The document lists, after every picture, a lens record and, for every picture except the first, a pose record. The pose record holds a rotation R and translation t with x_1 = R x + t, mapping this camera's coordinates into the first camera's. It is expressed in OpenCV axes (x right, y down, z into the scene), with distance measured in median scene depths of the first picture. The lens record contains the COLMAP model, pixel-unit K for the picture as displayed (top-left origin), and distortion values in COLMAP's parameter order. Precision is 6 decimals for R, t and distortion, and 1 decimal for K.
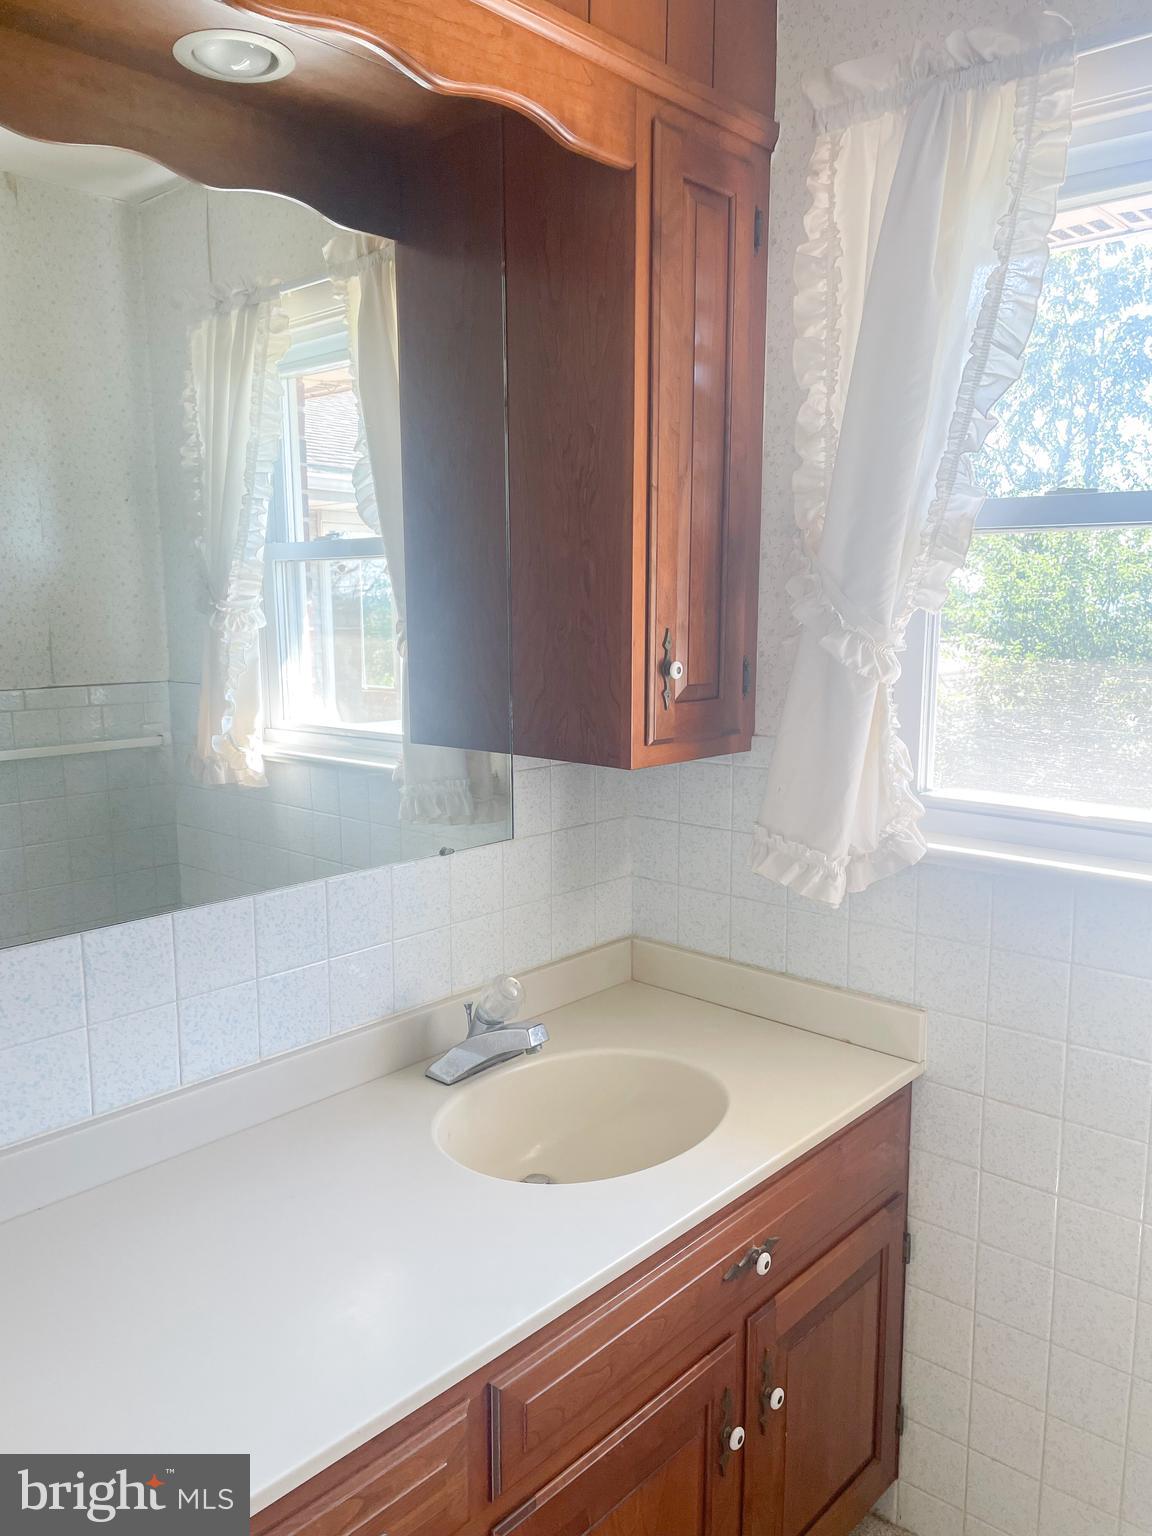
lens RADIAL K [[1198.1, 0, 579.9], [0, 1198.1, 788.8], [0, 0, 1]] dist [0.079913, -0.103995]
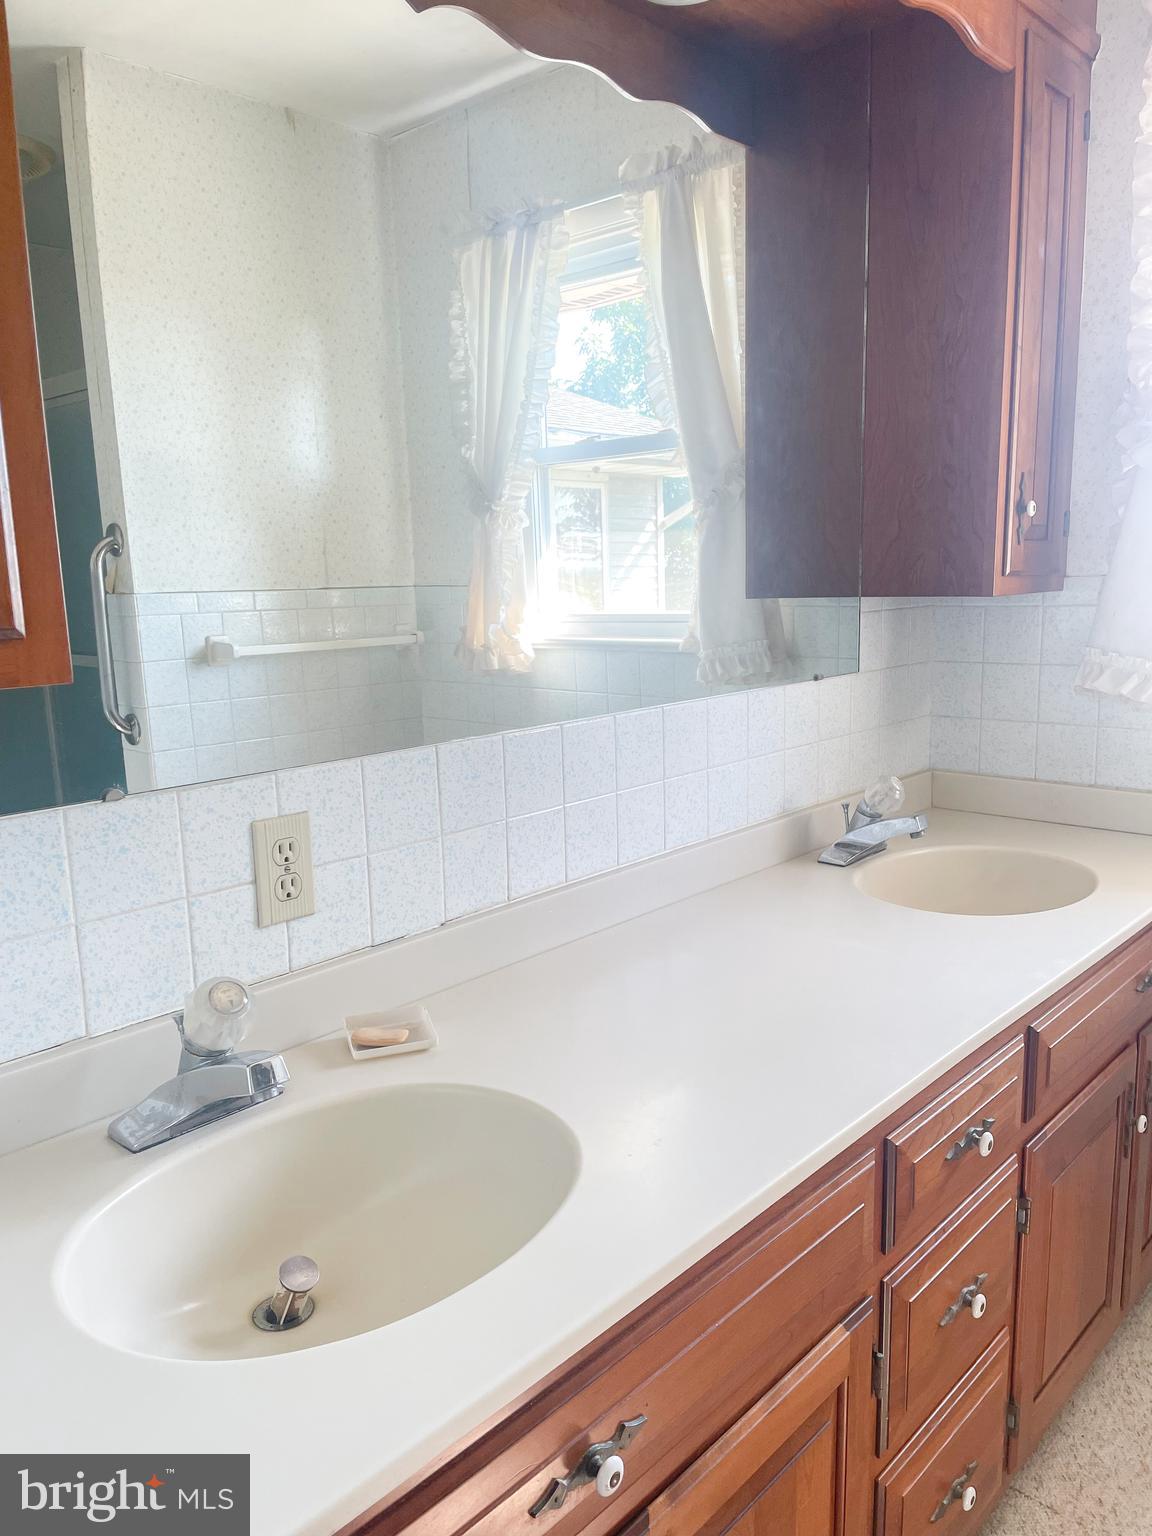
lens RADIAL K [[1204.9, 0, 578.8], [0, 1204.9, 788.8], [0, 0, 1]] dist [0.097839, -0.124509]
pose [[0.999725, -0.023399, -0.001707, -0.289143], [0.023433, 0.999425, 0.024494, 0.106005], [0.001133, -0.024527, 0.999699, -0.149395]]
